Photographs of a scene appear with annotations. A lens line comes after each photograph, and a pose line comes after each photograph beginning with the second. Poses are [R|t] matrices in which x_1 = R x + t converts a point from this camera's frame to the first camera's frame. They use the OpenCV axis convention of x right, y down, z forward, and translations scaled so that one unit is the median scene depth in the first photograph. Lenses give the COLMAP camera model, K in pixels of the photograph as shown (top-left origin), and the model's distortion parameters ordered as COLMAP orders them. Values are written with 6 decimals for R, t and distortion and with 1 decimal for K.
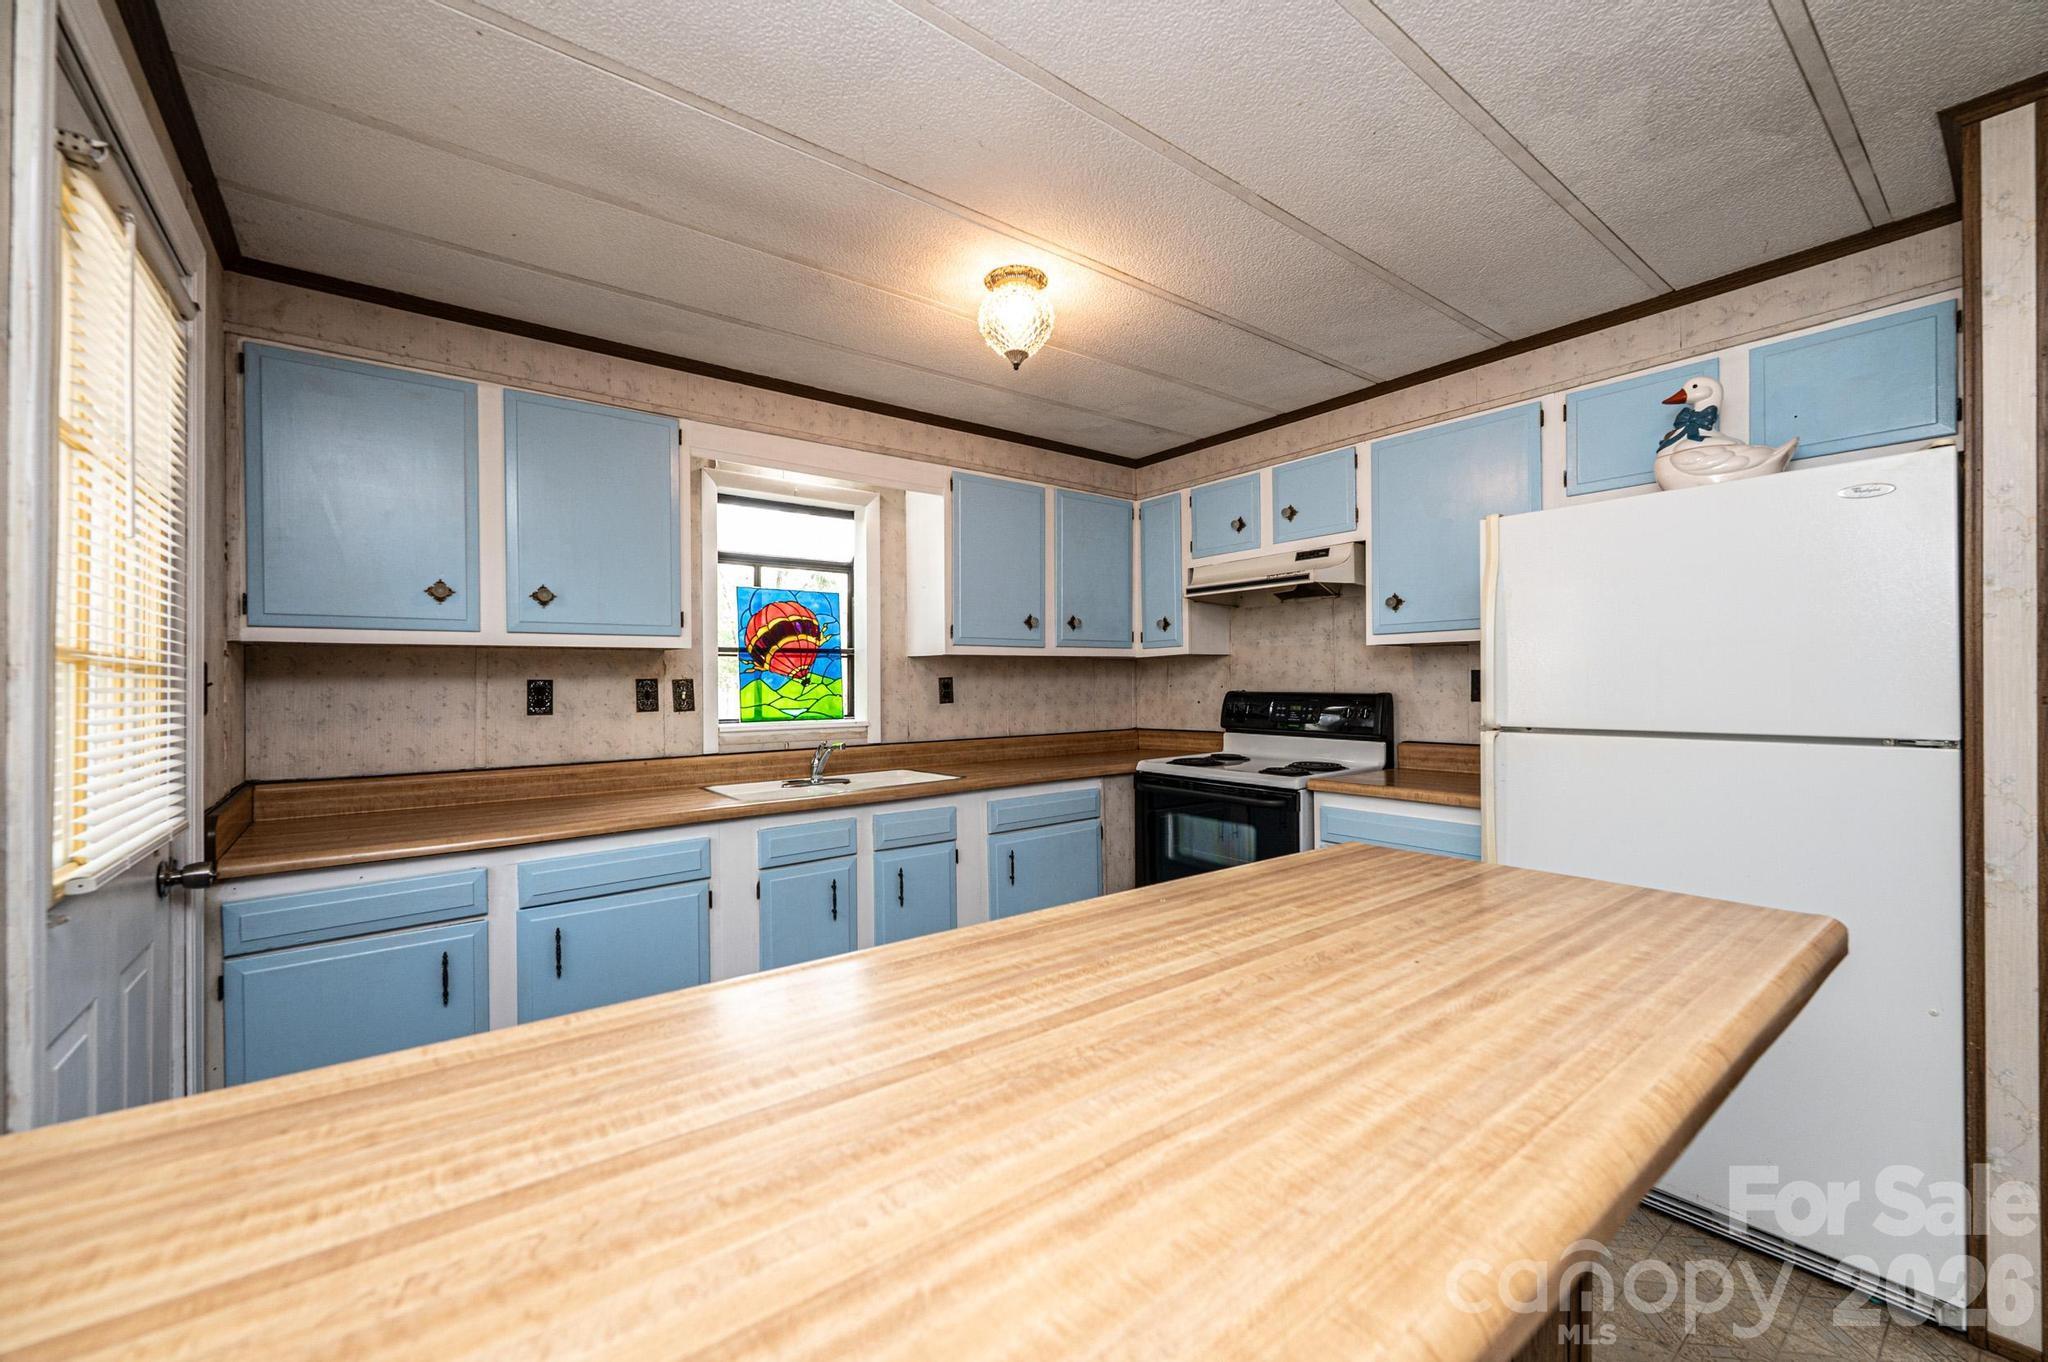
lens RADIAL K [[815.4, 0, 1024.0], [0, 815.4, 681.0], [0, 0, 1]] dist [-0.000476, -0.000046]
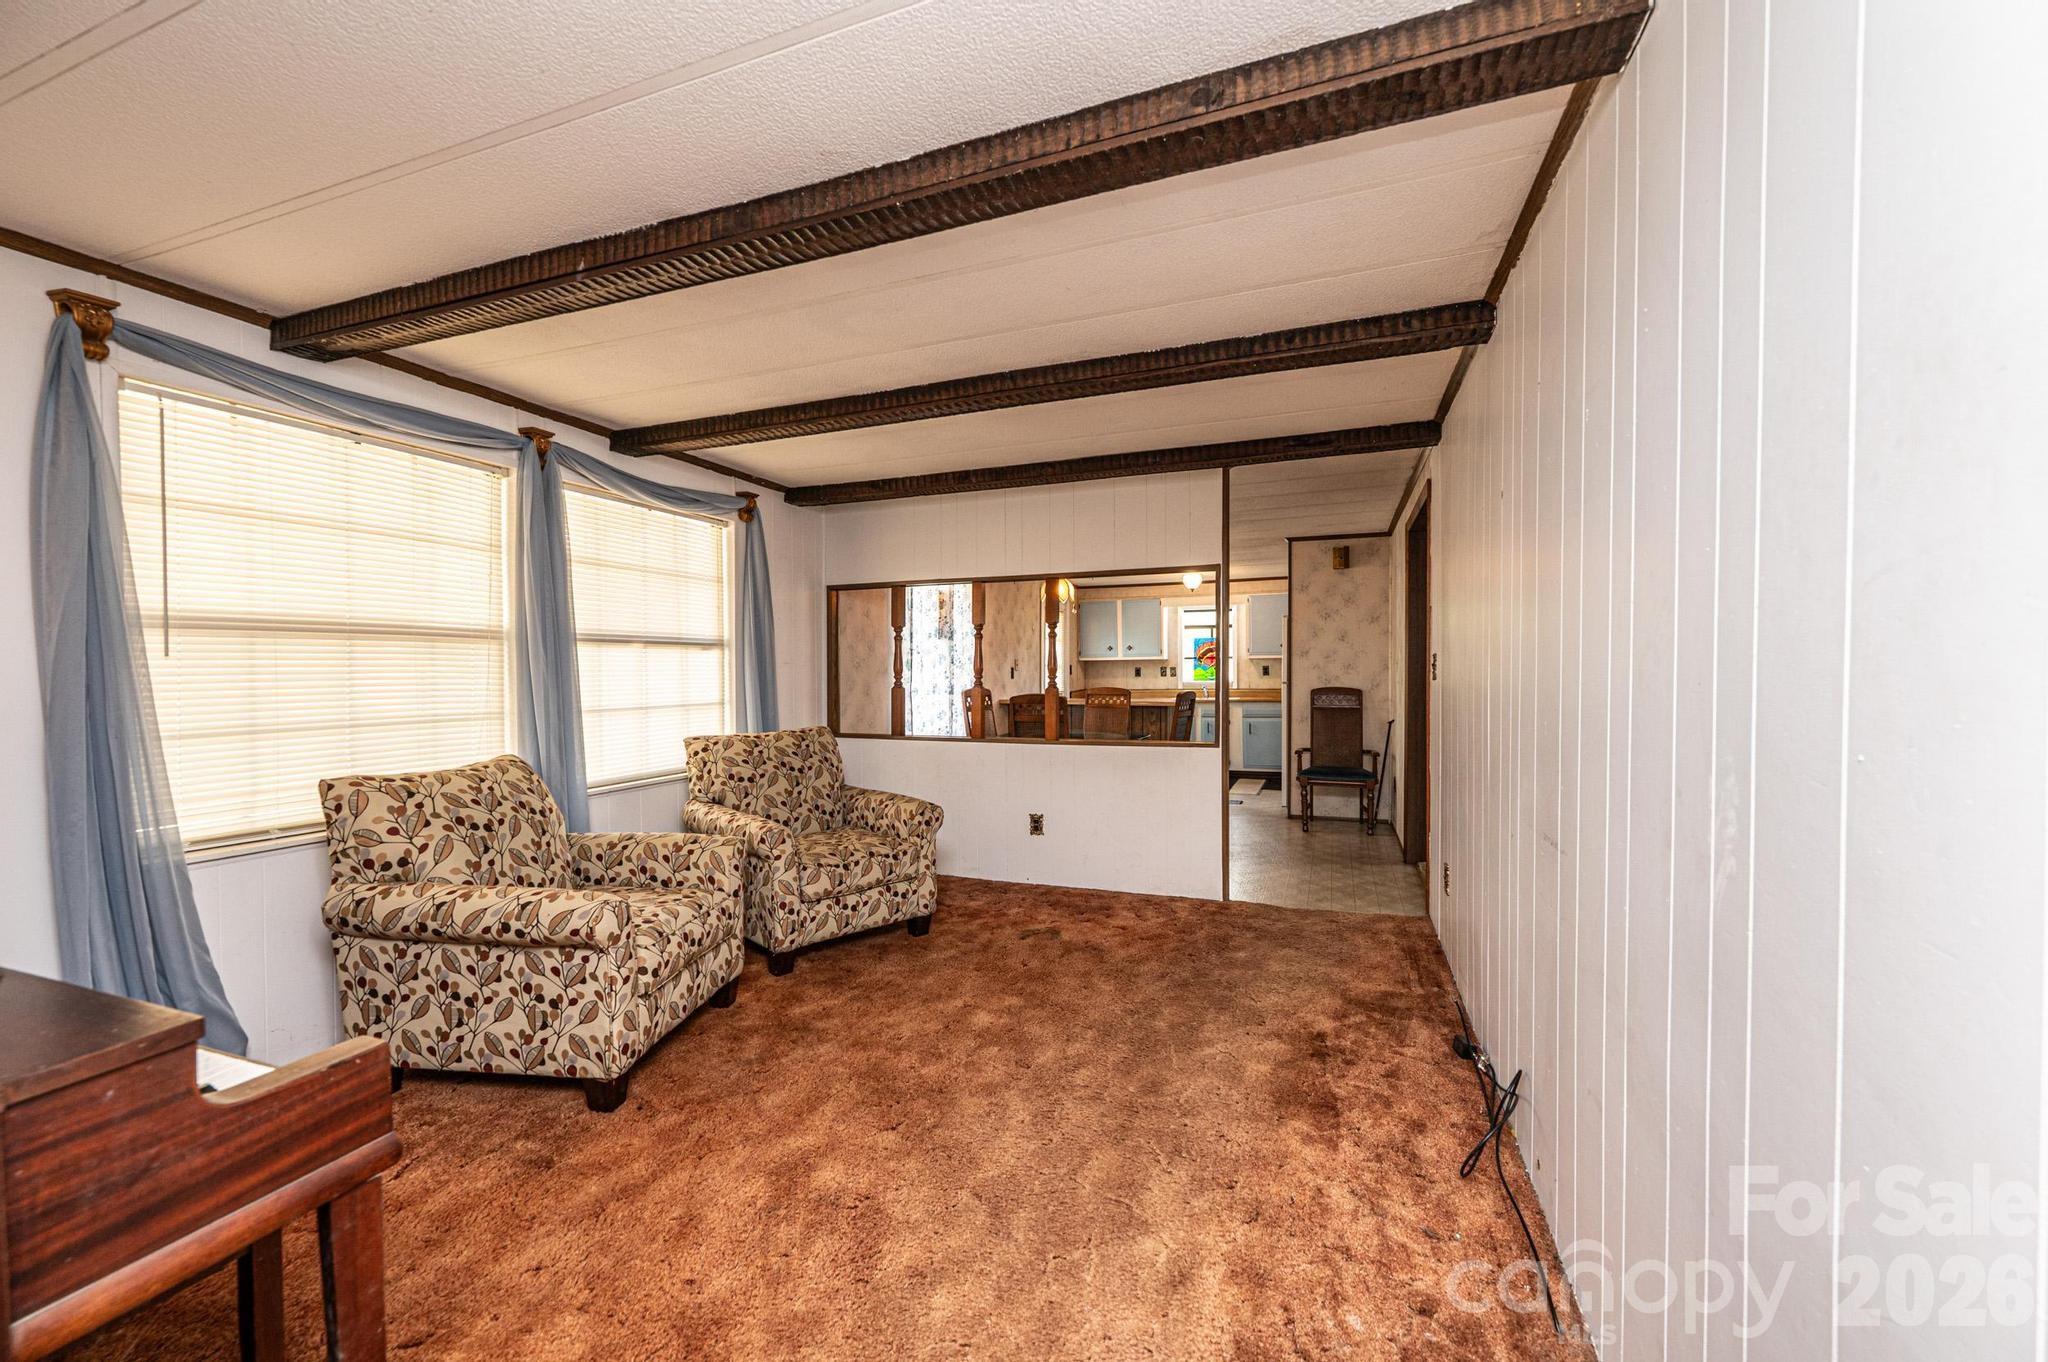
lens RADIAL K [[815.4, 0, 1024.0], [0, 815.4, 681.0], [0, 0, 1]] dist [-0.000476, -0.000046]
pose [[0.524778, 0.015473, -0.851098, 2.178015], [0.007402, 0.999714, 0.022739, -0.027580], [0.851207, -0.018232, 0.524514, -1.339943]]
